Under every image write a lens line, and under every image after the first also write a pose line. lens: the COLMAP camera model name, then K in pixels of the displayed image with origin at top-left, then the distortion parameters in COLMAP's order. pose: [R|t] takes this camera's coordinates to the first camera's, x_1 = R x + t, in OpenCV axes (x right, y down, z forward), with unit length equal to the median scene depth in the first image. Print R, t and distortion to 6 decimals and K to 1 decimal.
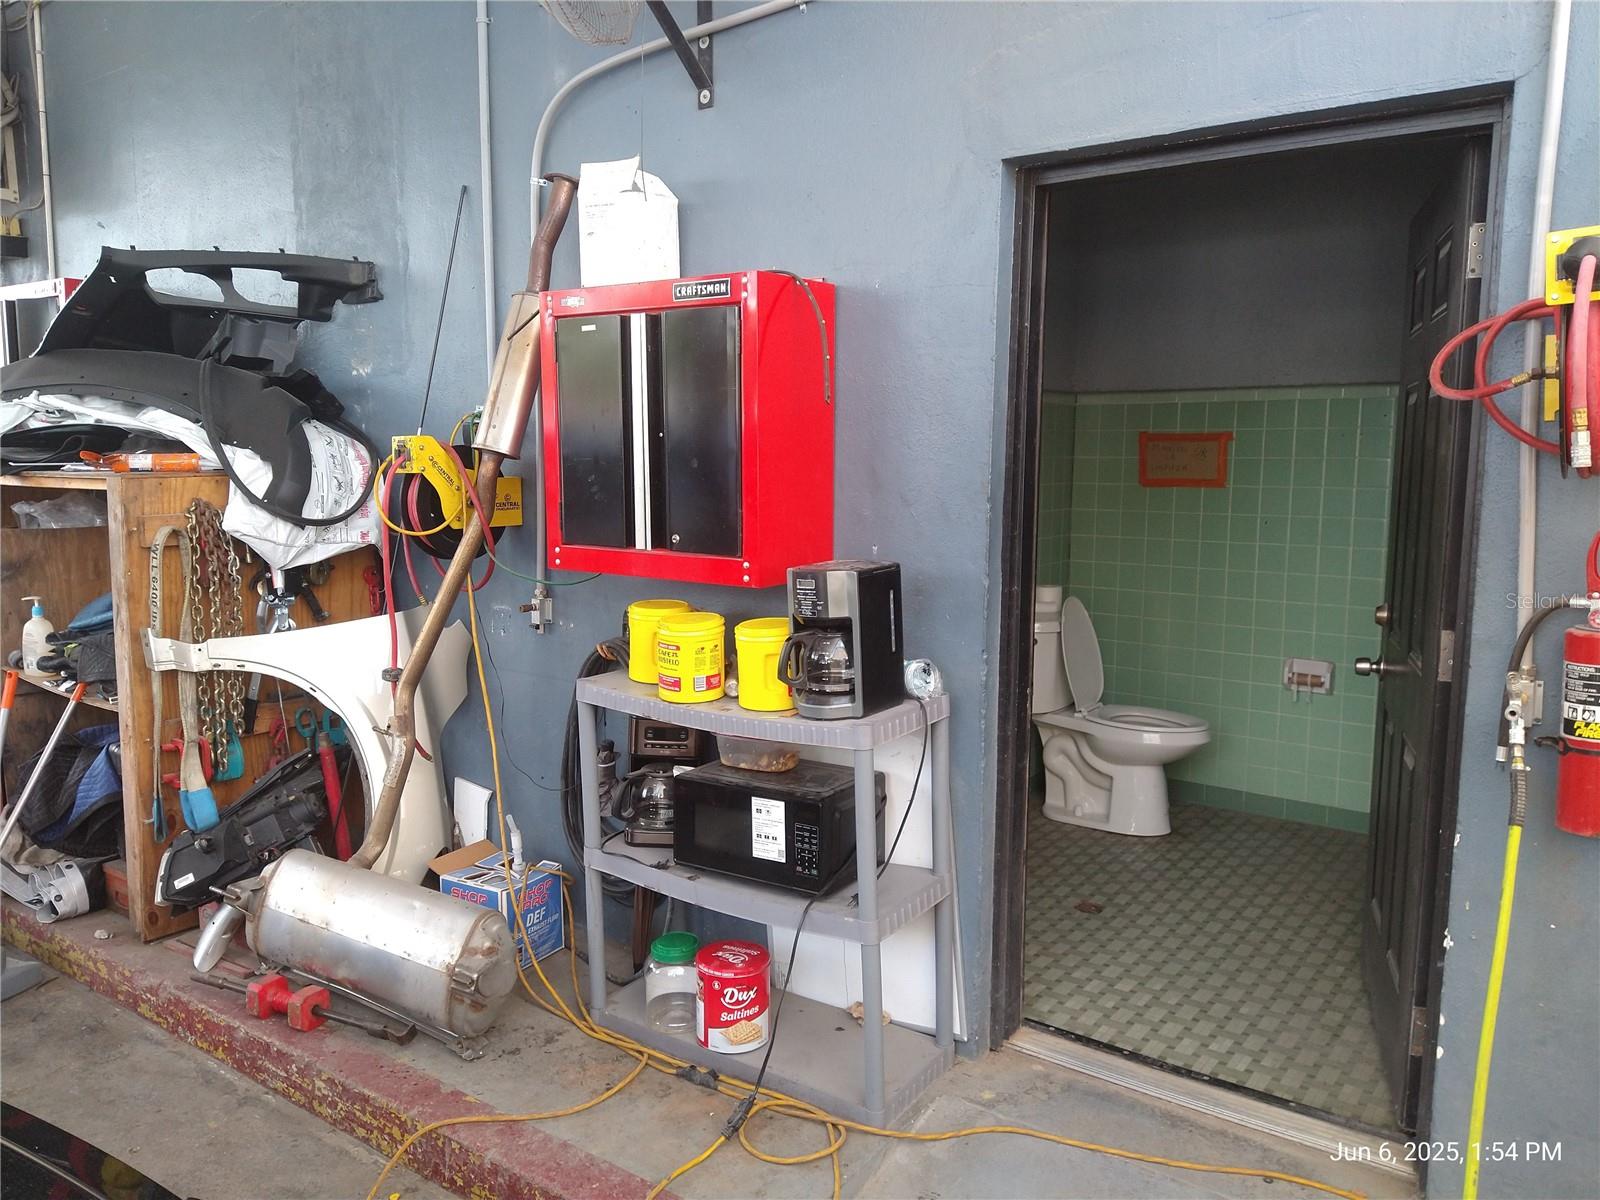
lens RADIAL K [[1185.8, 0, 810.9], [0, 1185.8, 594.6], [0, 0, 1]] dist [0.059272, -0.082973]
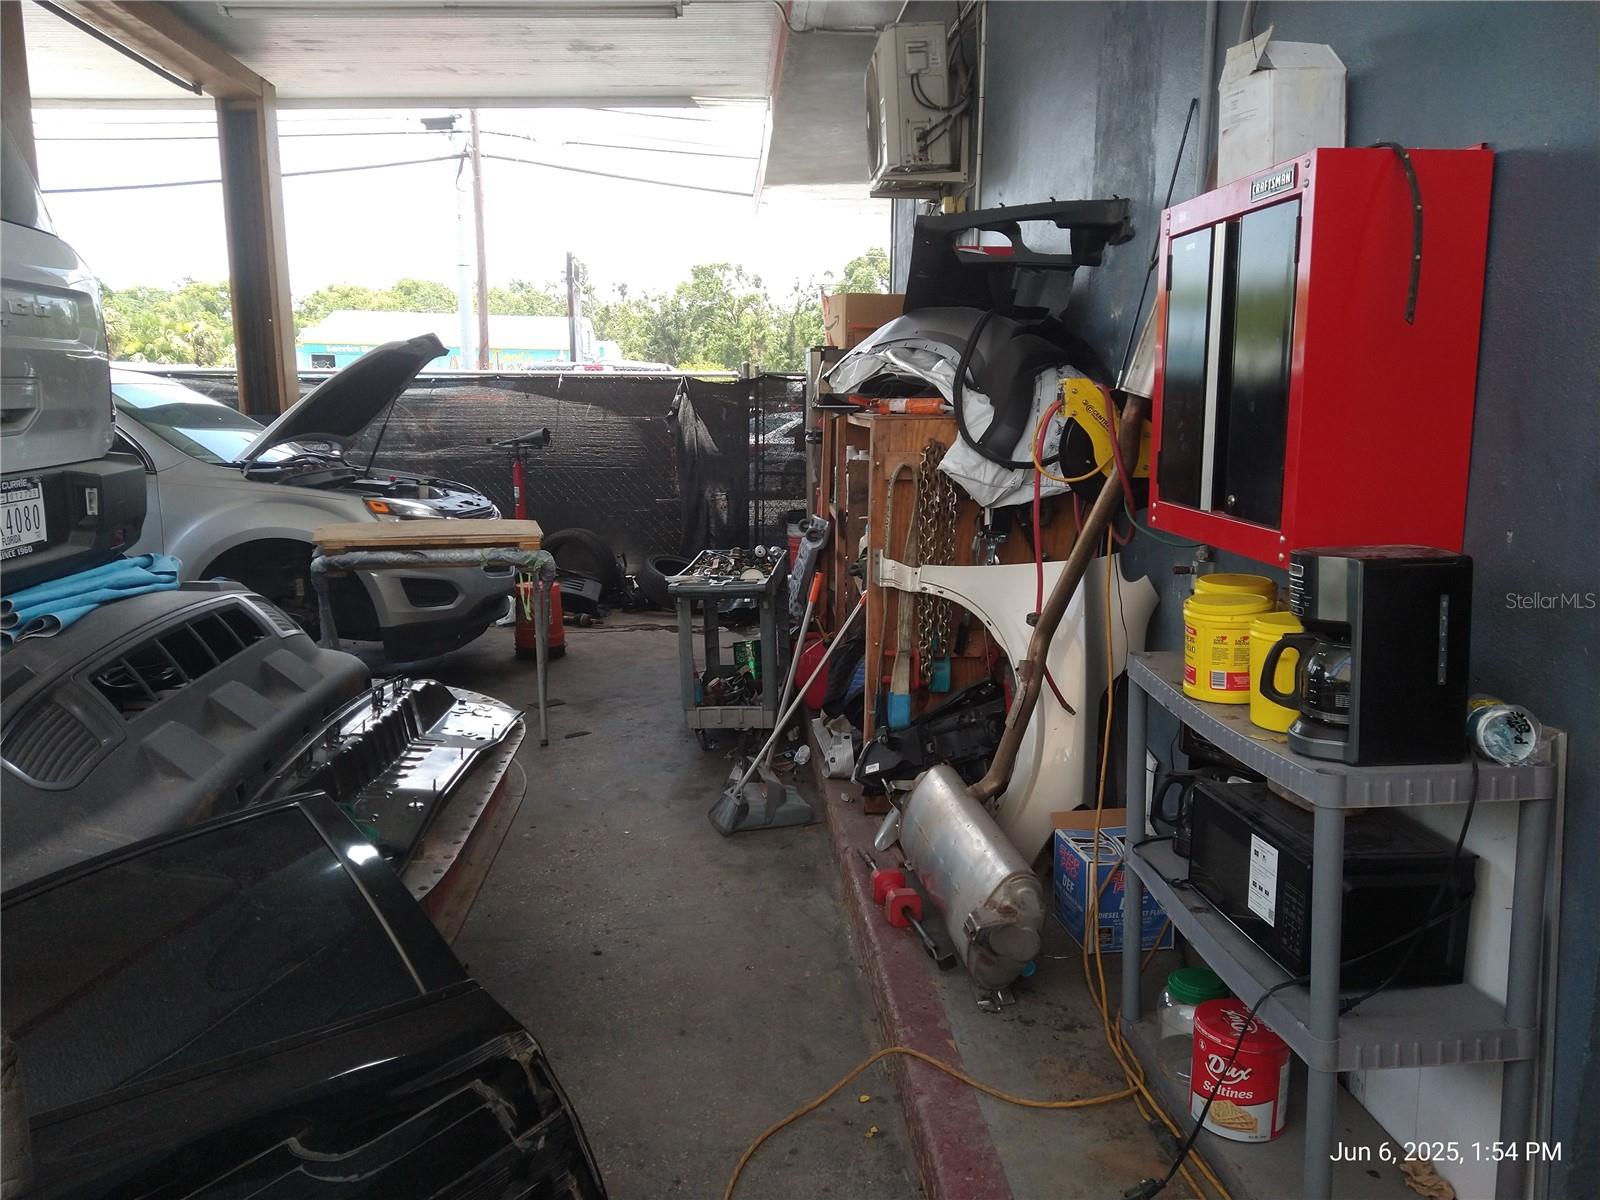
lens RADIAL K [[1185.8, 0, 805.9], [0, 1185.8, 599.3], [0, 0, 1]] dist [0.059272, -0.082973]
pose [[0.608173, 0.132088, -0.782737, 0.310002], [-0.094936, 0.991084, 0.093484, -0.024823], [0.788107, 0.017455, 0.615291, 0.231139]]
